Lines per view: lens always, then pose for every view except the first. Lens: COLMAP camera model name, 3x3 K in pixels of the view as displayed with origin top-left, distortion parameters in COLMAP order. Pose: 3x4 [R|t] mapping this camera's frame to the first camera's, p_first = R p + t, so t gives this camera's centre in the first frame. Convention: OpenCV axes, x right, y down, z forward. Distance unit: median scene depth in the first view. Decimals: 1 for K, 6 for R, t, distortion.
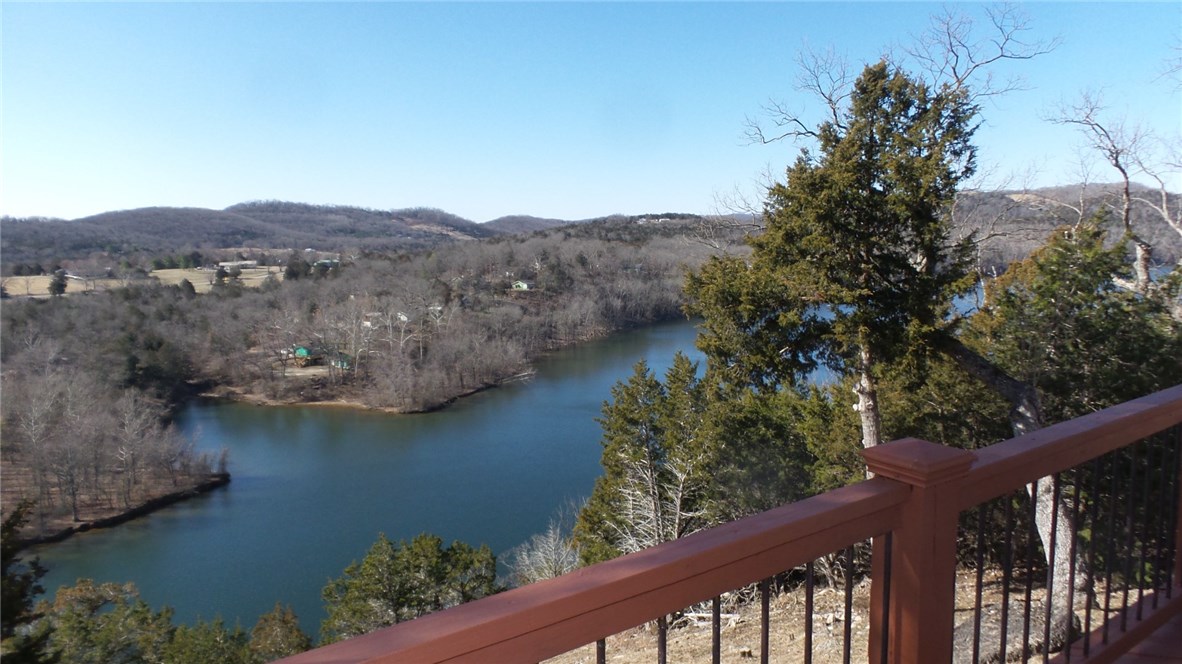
lens RADIAL K [[817.9, 0, 593.0], [0, 817.9, 332.4], [0, 0, 1]] dist [0.001182, 0.008448]
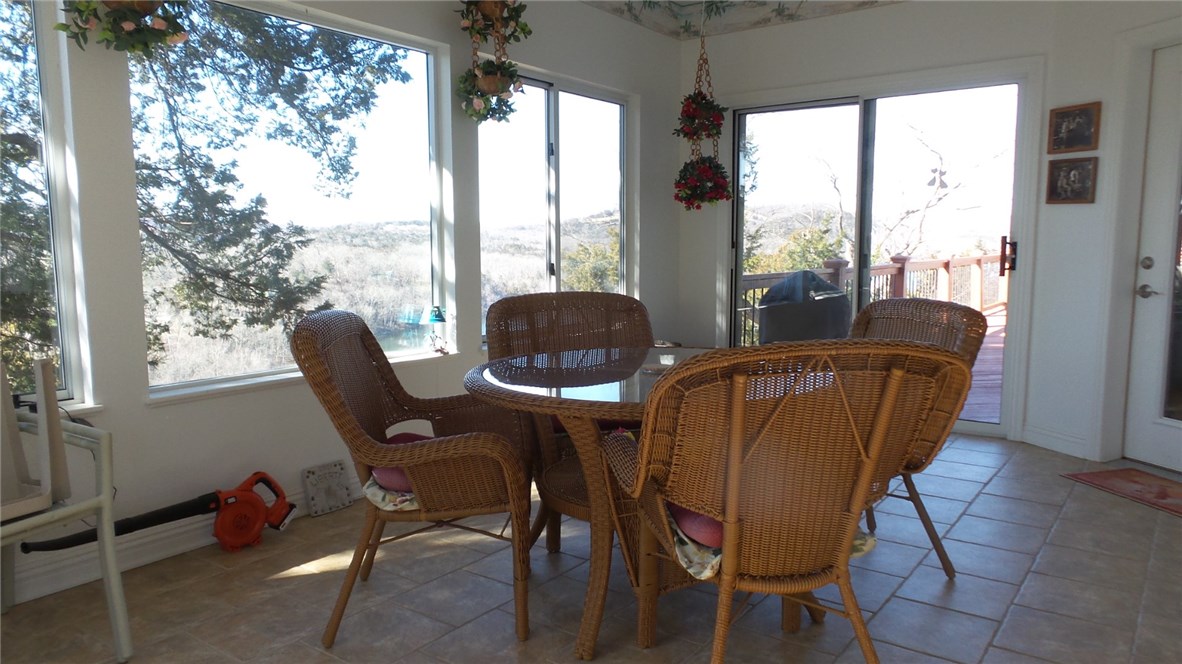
lens RADIAL K [[817.9, 0, 591.6], [0, 817.9, 333.8], [0, 0, 1]] dist [0.001182, 0.008448]
pose [[0.954722, -0.021858, 0.296697, -0.195219], [0.024038, 0.999704, -0.003703, 0.049852], [-0.296528, 0.010667, 0.954965, -0.245867]]
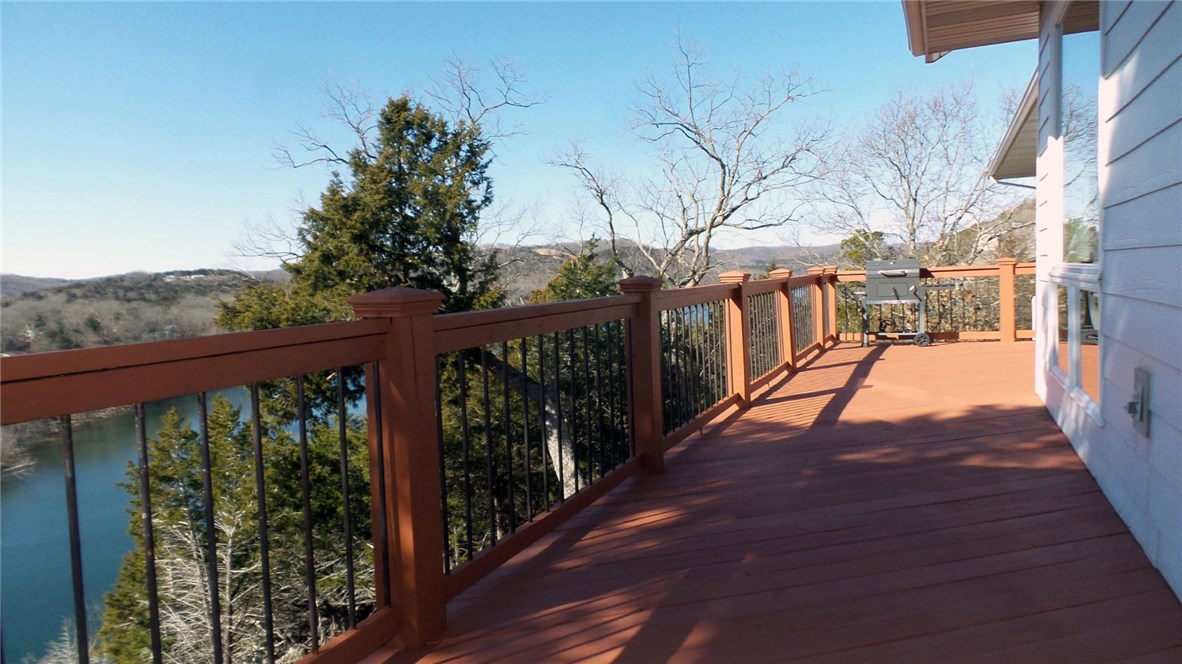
lens RADIAL K [[817.9, 0, 597.5], [0, 817.9, 335.5], [0, 0, 1]] dist [0.001182, 0.008448]
pose [[0.857836, -0.055407, 0.510929, 0.004978], [0.086646, 0.995532, -0.037518, 0.028828], [-0.506567, 0.076454, 0.858804, -0.014881]]
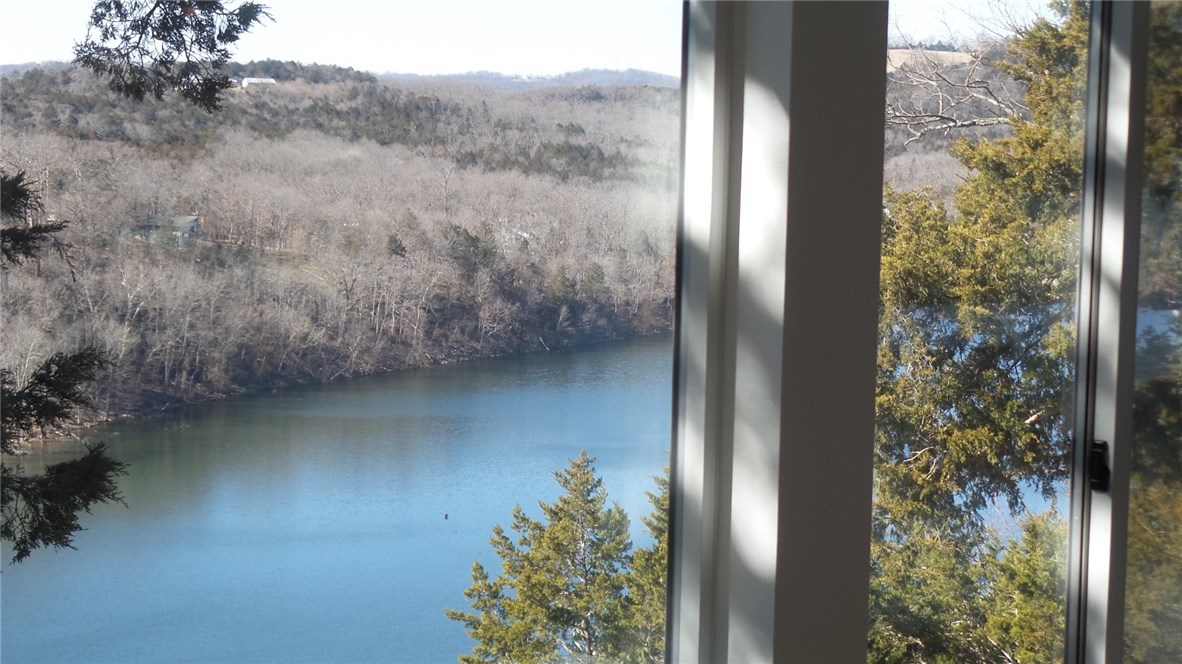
lens RADIAL K [[2537.9, 0, 601.1], [0, 2537.9, 341.3], [0, 0, 1]] dist [0.190071, 0.000000]
pose [[0.974981, 0.020502, 0.221342, -0.209837], [-0.012458, 0.999212, -0.037675, 0.026381], [-0.221941, 0.033975, 0.974468, -0.173702]]
